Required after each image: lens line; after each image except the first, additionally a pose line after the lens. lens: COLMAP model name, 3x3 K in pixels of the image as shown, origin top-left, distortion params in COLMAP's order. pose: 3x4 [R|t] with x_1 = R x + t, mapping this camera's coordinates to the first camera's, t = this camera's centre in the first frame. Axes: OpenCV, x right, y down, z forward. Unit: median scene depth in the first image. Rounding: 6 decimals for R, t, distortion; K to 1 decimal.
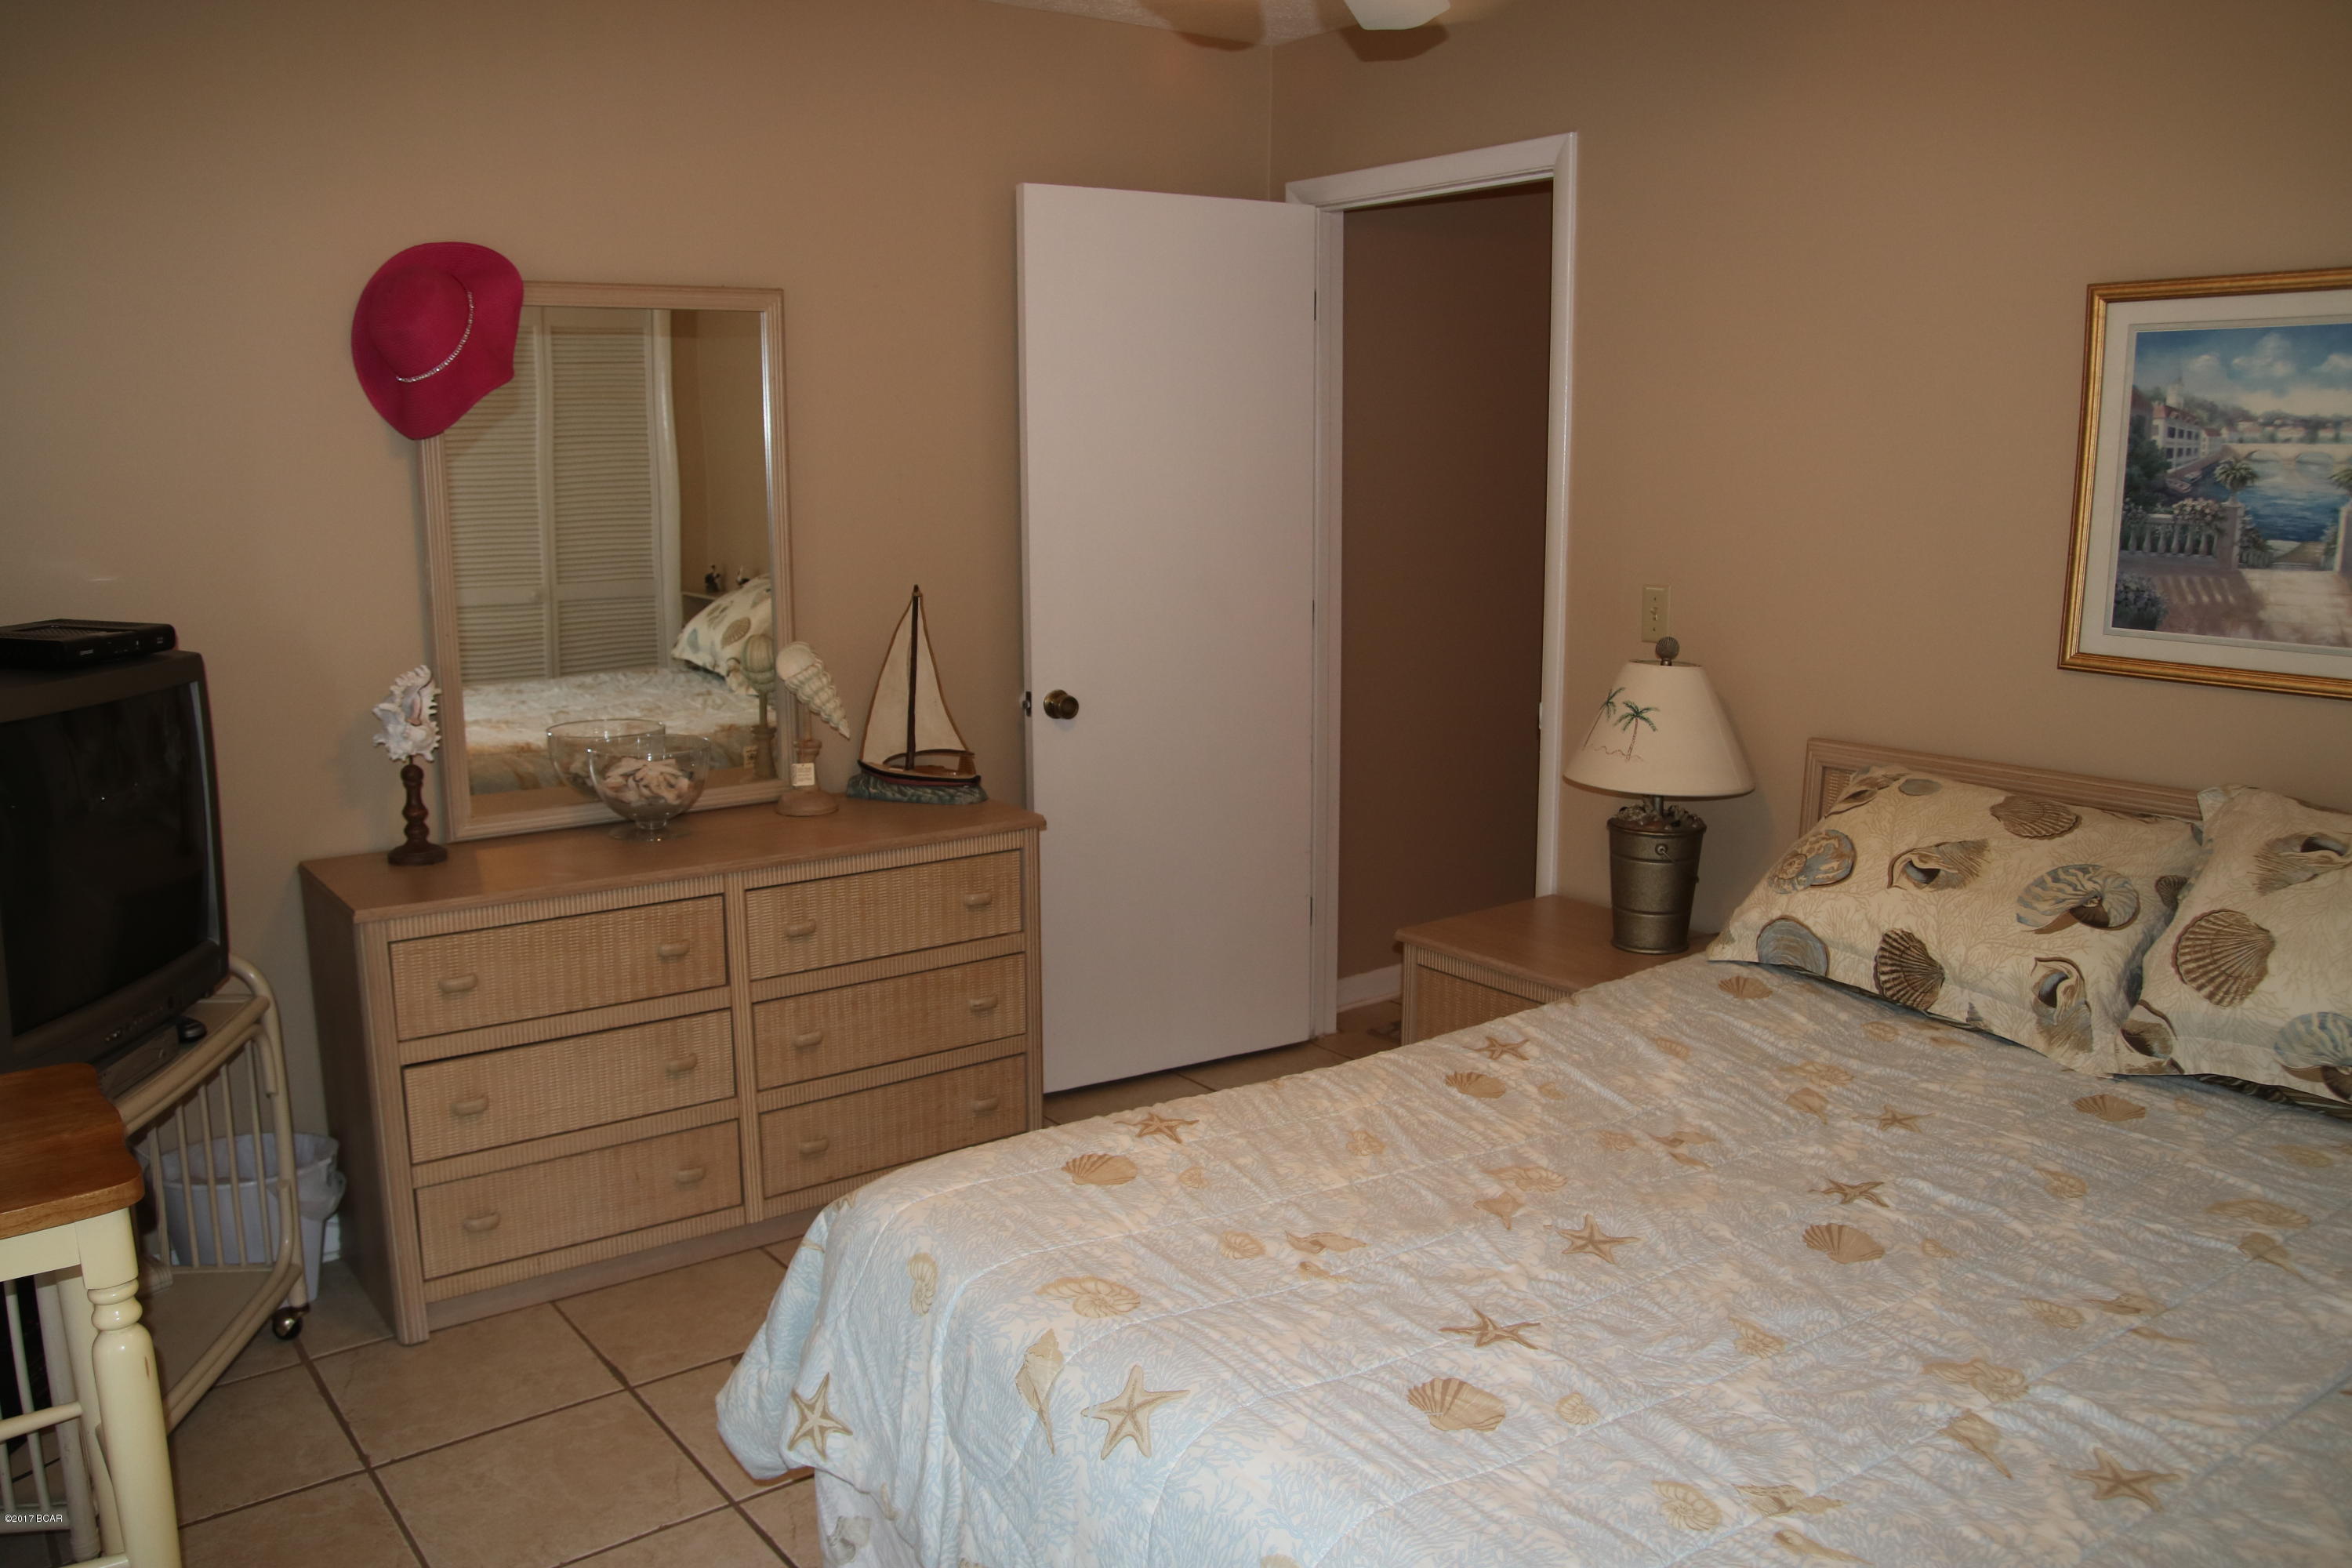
lens RADIAL K [[1816.4, 0, 1175.9], [0, 1816.4, 793.6], [0, 0, 1]] dist [-0.118622, 0.103954]
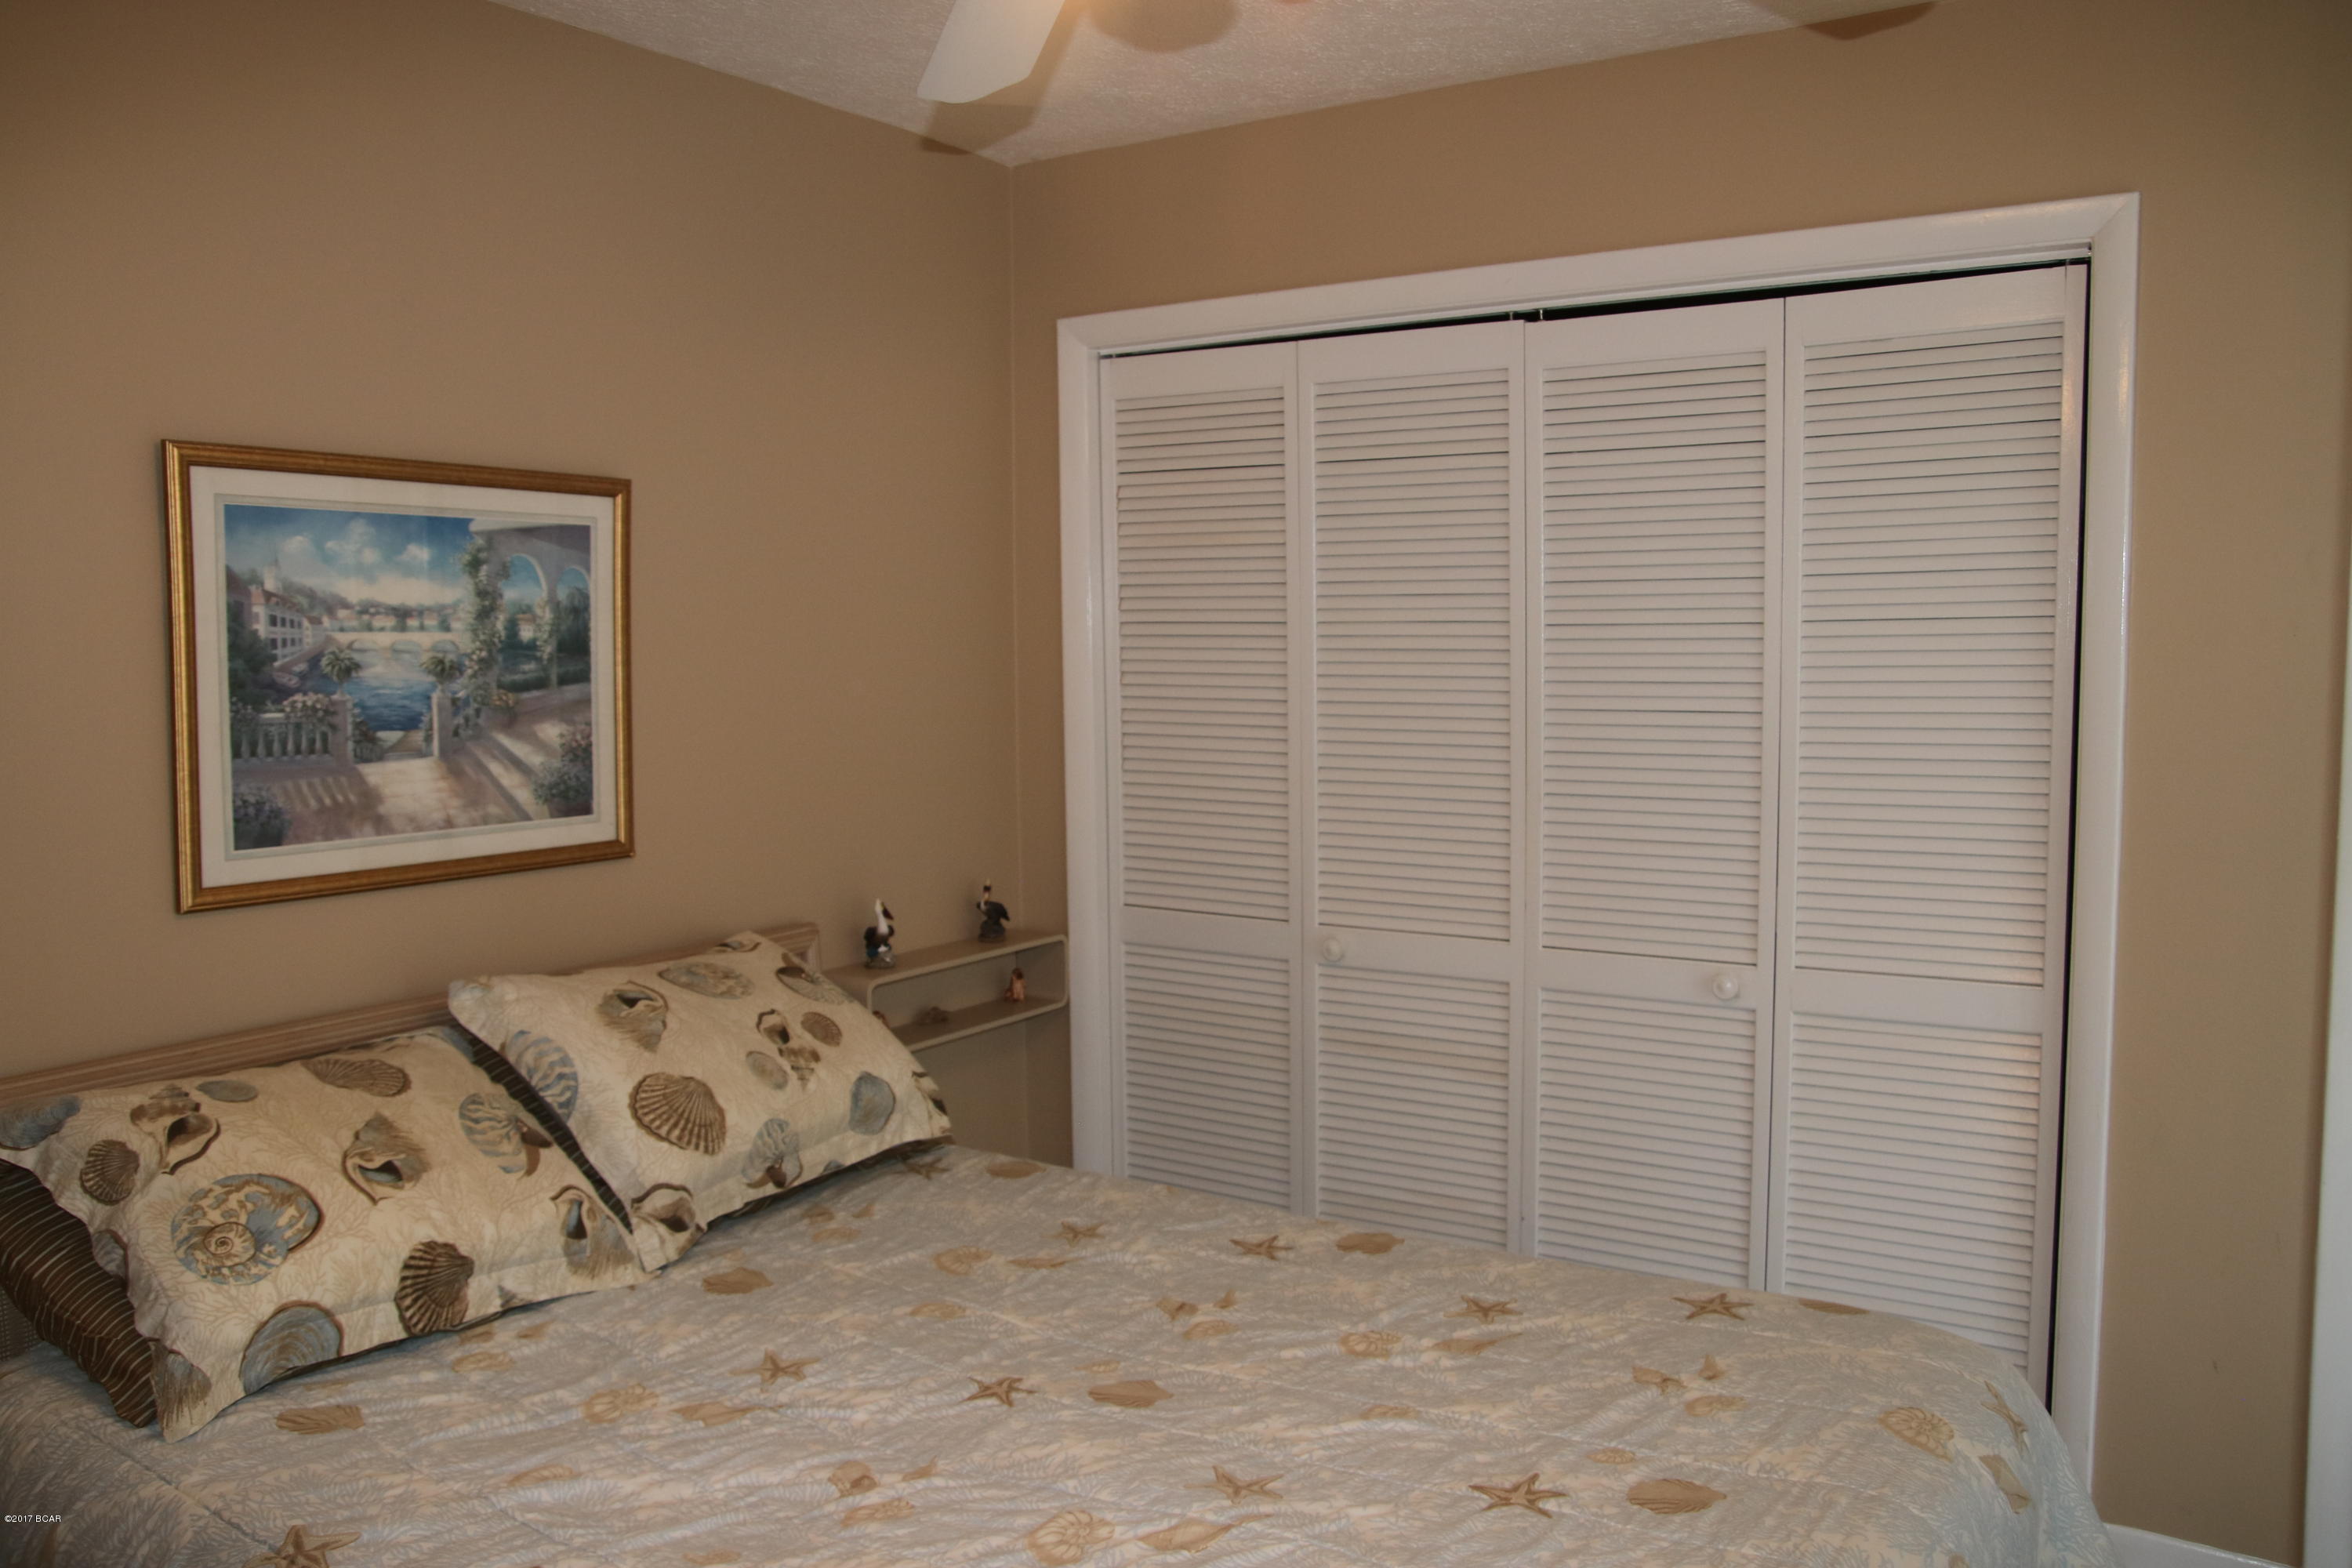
lens RADIAL K [[1816.4, 0, 1152.6], [0, 1816.4, 800.7], [0, 0, 1]] dist [-0.118622, 0.103954]
pose [[-0.334305, -0.080906, 0.938986, -0.425740], [0.183745, 0.971595, 0.149134, -0.172159], [-0.924380, 0.222390, -0.309943, 0.905912]]
